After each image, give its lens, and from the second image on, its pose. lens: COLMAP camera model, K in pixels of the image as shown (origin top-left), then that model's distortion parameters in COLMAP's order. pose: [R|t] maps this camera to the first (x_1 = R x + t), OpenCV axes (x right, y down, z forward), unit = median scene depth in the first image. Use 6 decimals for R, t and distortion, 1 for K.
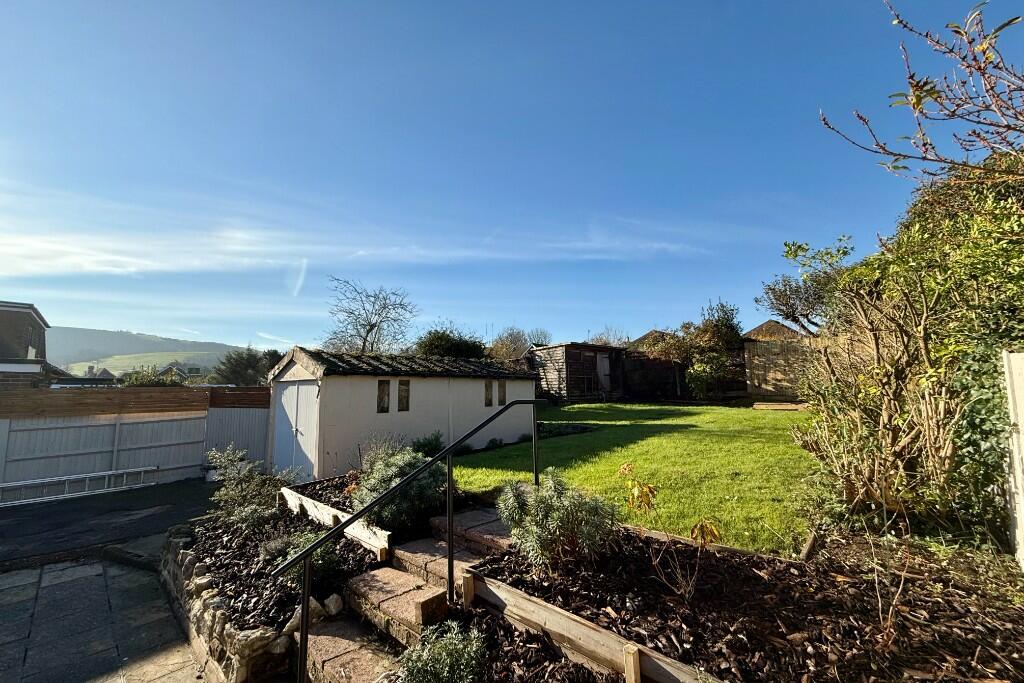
lens RADIAL K [[410.6, 0, 510.0], [0, 410.6, 335.1], [0, 0, 1]] dist [-0.000371, -0.000308]
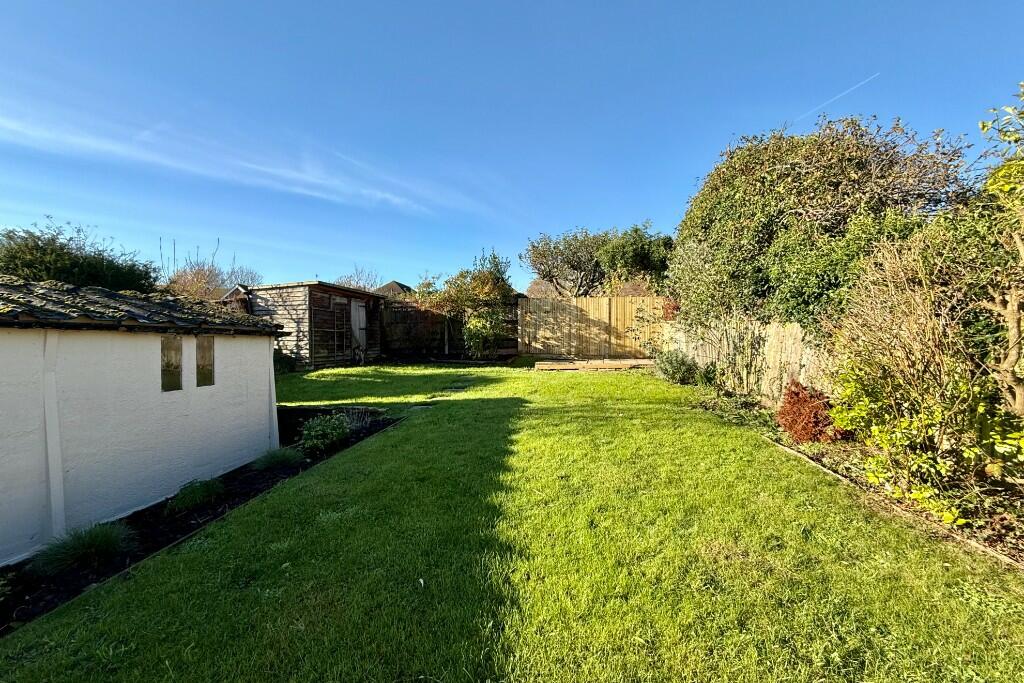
lens RADIAL K [[418.0, 0, 512.0], [0, 418.0, 341.5], [0, 0, 1]] dist [-0.002261, 0.000006]
pose [[0.797944, 0.004148, 0.602717, -0.017898], [-0.081578, 0.991518, 0.101179, 0.021259], [-0.597185, -0.129904, 0.791514, 0.238659]]
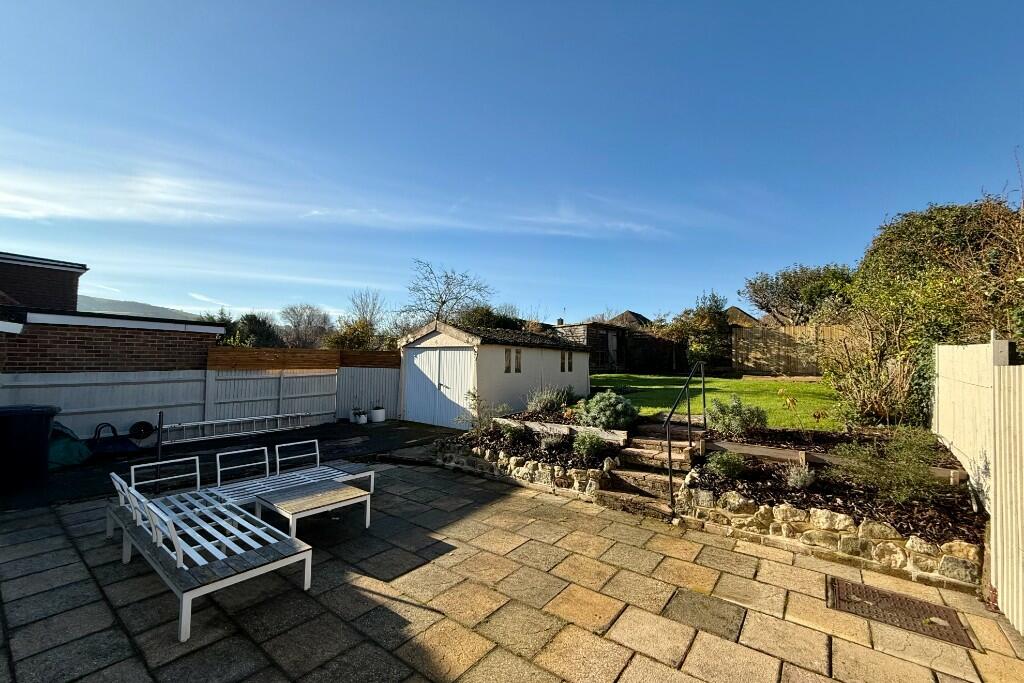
lens RADIAL K [[418.0, 0, 512.0], [0, 418.0, 341.5], [0, 0, 1]] dist [-0.002261, 0.000006]
pose [[0.993028, 0.033083, 0.113141, -0.223488], [-0.041972, 0.996139, 0.077104, -0.008926], [-0.110154, -0.081315, 0.990583, -0.165756]]
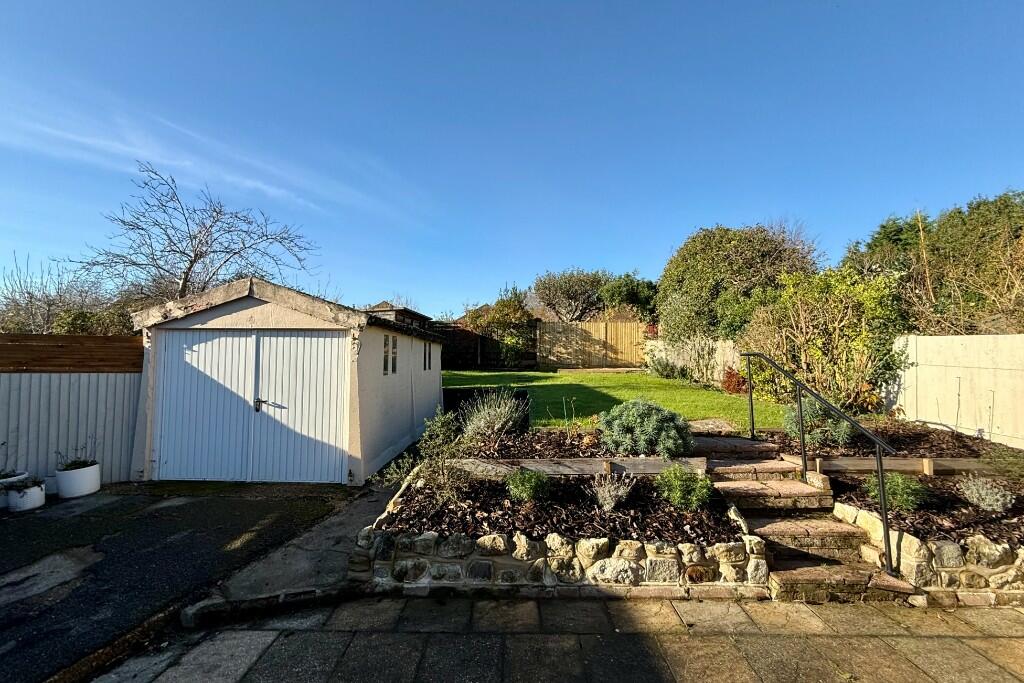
lens RADIAL K [[423.7, 0, 515.3], [0, 423.7, 340.5], [0, 0, 1]] dist [0.001194, 0.000051]
pose [[0.730935, 0.046271, 0.680876, -0.345246], [-0.100122, 0.994174, 0.039921, 0.030317], [-0.675062, -0.097350, 0.731310, 0.106415]]
